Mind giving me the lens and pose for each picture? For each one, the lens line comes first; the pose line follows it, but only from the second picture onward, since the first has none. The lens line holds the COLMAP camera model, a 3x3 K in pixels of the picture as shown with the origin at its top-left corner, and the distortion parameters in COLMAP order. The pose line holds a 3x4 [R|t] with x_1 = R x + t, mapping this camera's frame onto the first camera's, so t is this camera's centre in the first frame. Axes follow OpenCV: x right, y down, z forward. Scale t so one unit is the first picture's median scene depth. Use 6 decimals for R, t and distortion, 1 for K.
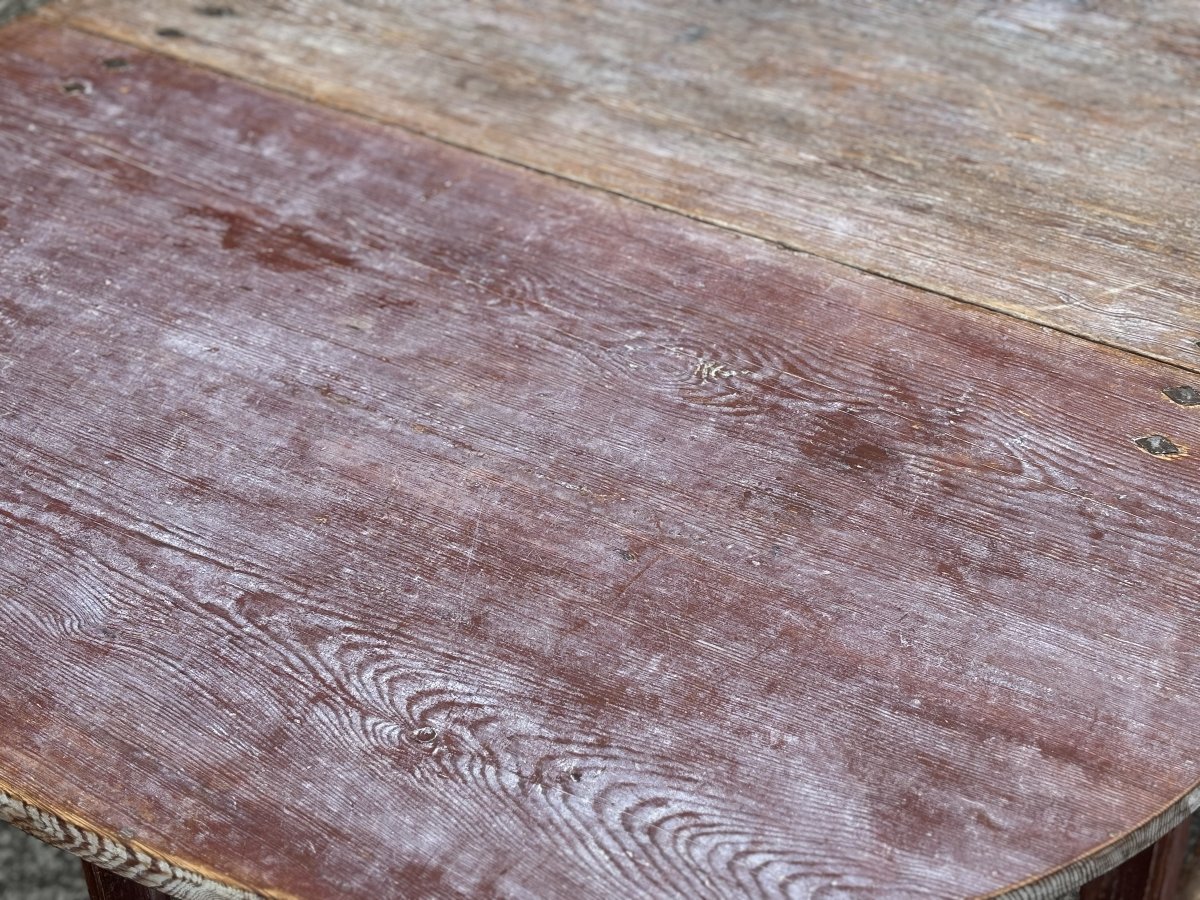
lens RADIAL K [[2040.2, 0, 608.0], [0, 2040.2, 445.4], [0, 0, 1]] dist [0.126225, 0.000000]
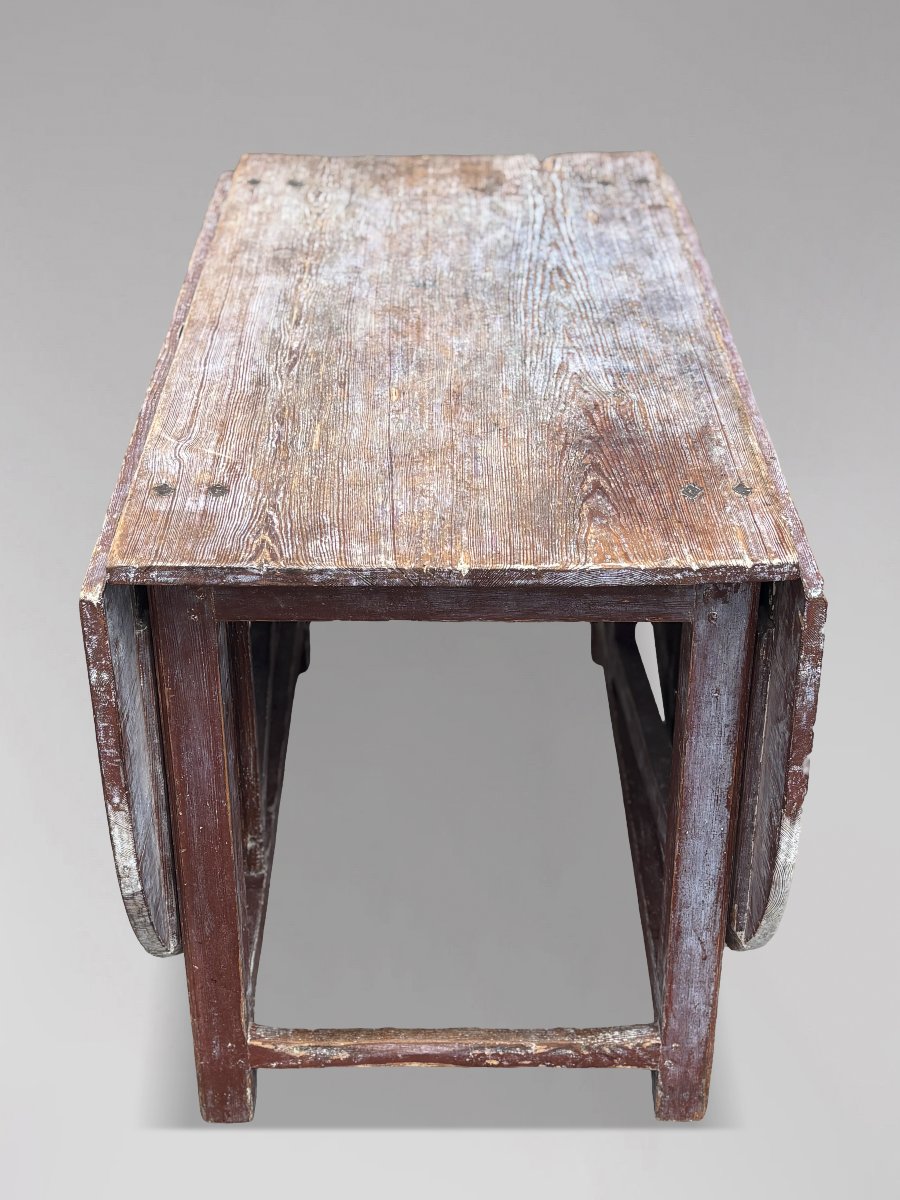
lens RADIAL K [[1759.9, 0, 459.9], [0, 1759.9, 618.5], [0, 0, 1]] dist [0.094532, 0.000000]
pose [[0.553088, 0.453121, -0.699124, 1.326194], [-0.514719, 0.845699, 0.140918, -0.253909], [0.655101, 0.281913, 0.700976, 0.324948]]
